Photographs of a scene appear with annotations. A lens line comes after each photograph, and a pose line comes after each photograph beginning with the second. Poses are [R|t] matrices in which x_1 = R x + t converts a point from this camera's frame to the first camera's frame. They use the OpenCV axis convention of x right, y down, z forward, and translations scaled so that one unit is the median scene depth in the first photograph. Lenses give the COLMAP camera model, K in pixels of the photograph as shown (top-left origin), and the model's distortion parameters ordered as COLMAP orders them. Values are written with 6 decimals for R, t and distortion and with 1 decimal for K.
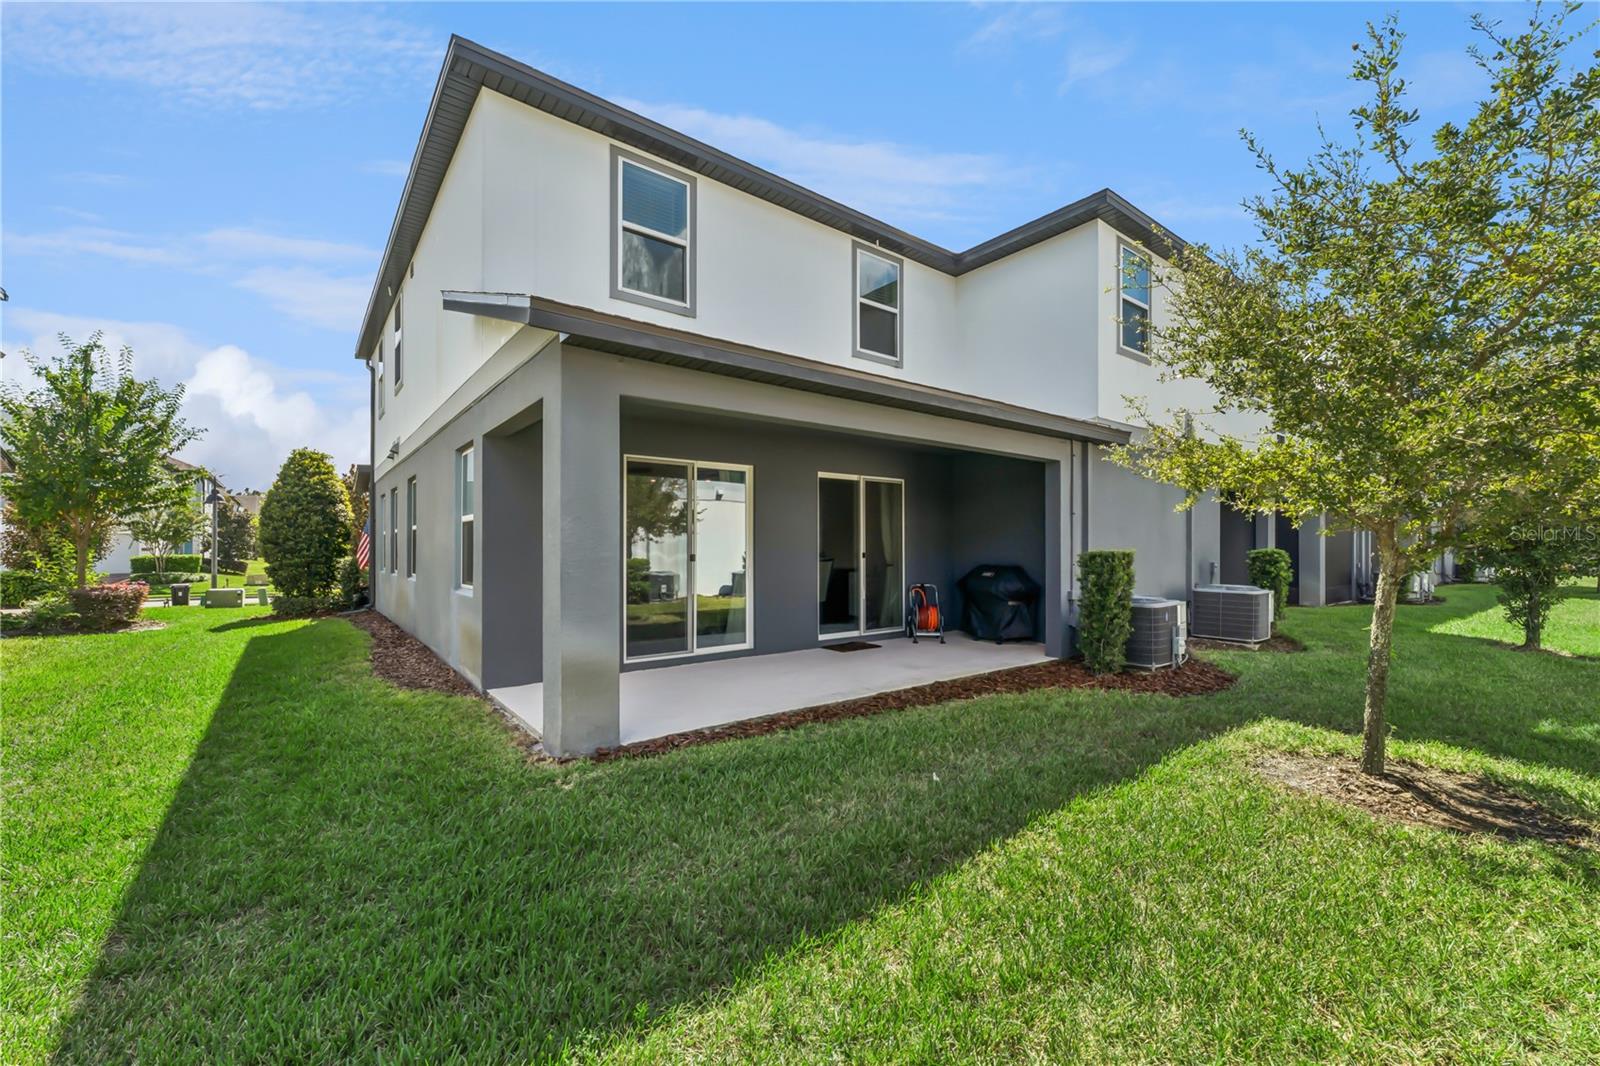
lens RADIAL K [[645.5, 0, 803.5], [0, 645.5, 536.9], [0, 0, 1]] dist [0.002872, 0.000093]
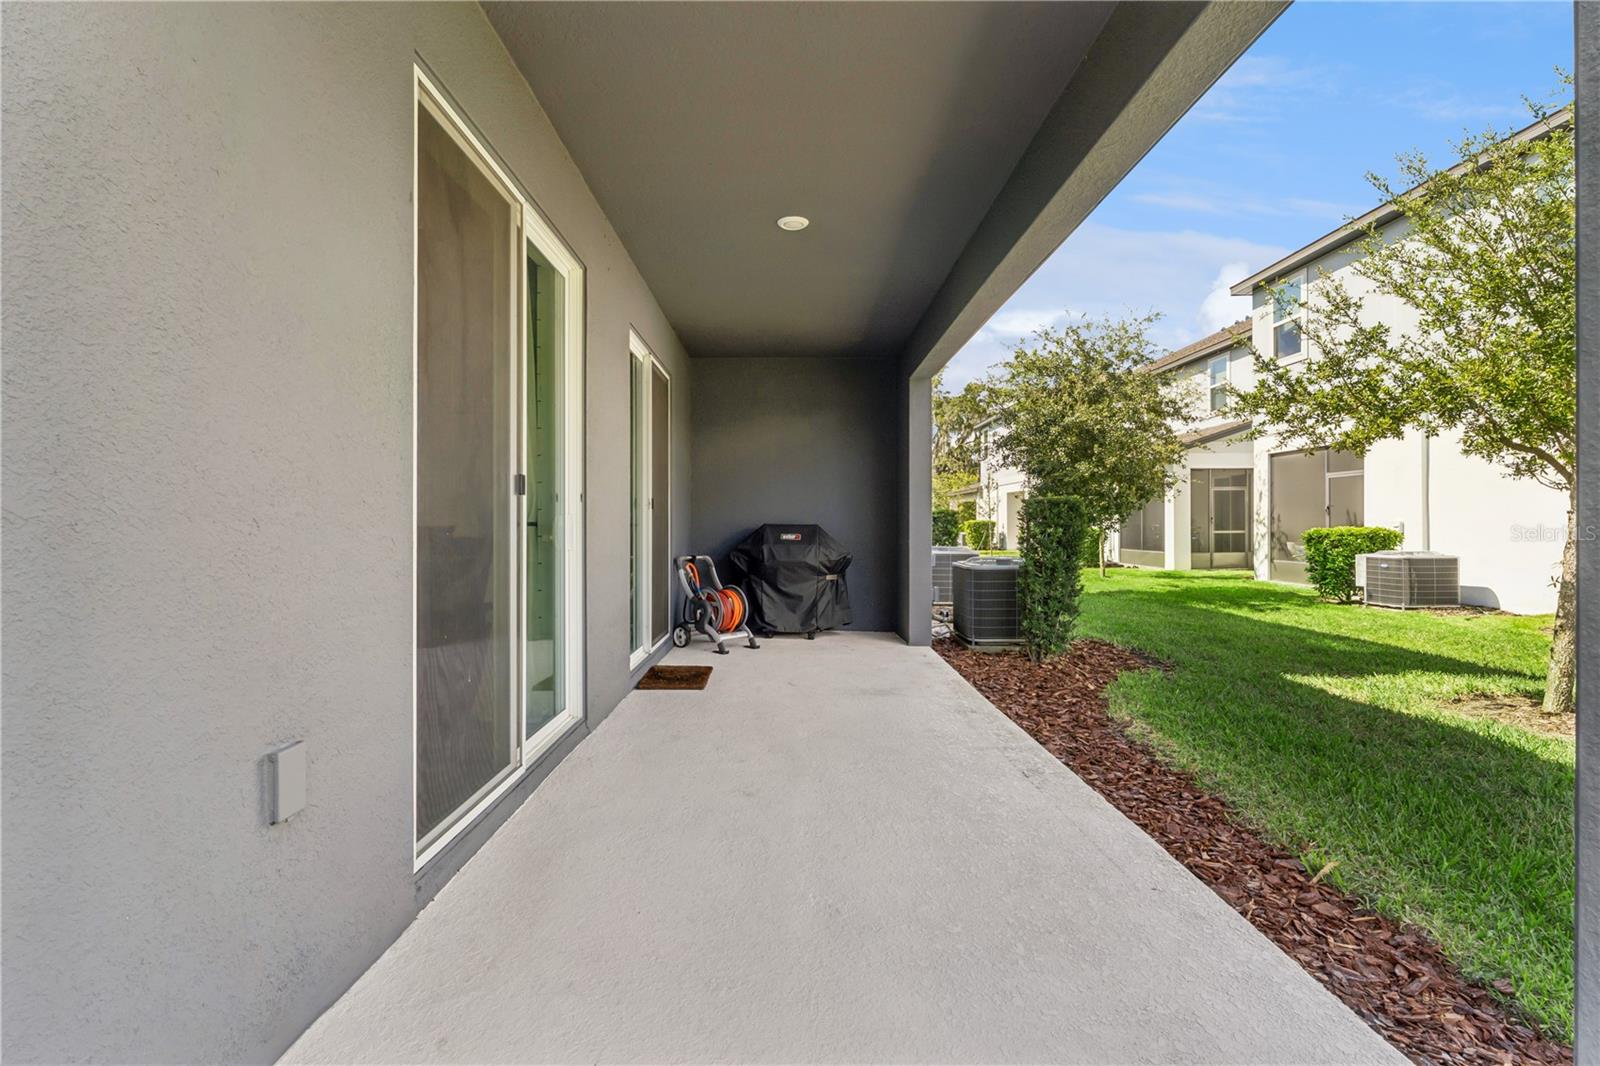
lens RADIAL K [[740.5, 0, 794.6], [0, 740.5, 524.6], [0, 0, 1]] dist [-0.006217, -0.000071]
pose [[0.616224, 0.002759, 0.787566, -0.315652], [-0.016095, 0.999829, 0.009090, 0.038348], [-0.787406, -0.018277, 0.616164, 0.526631]]
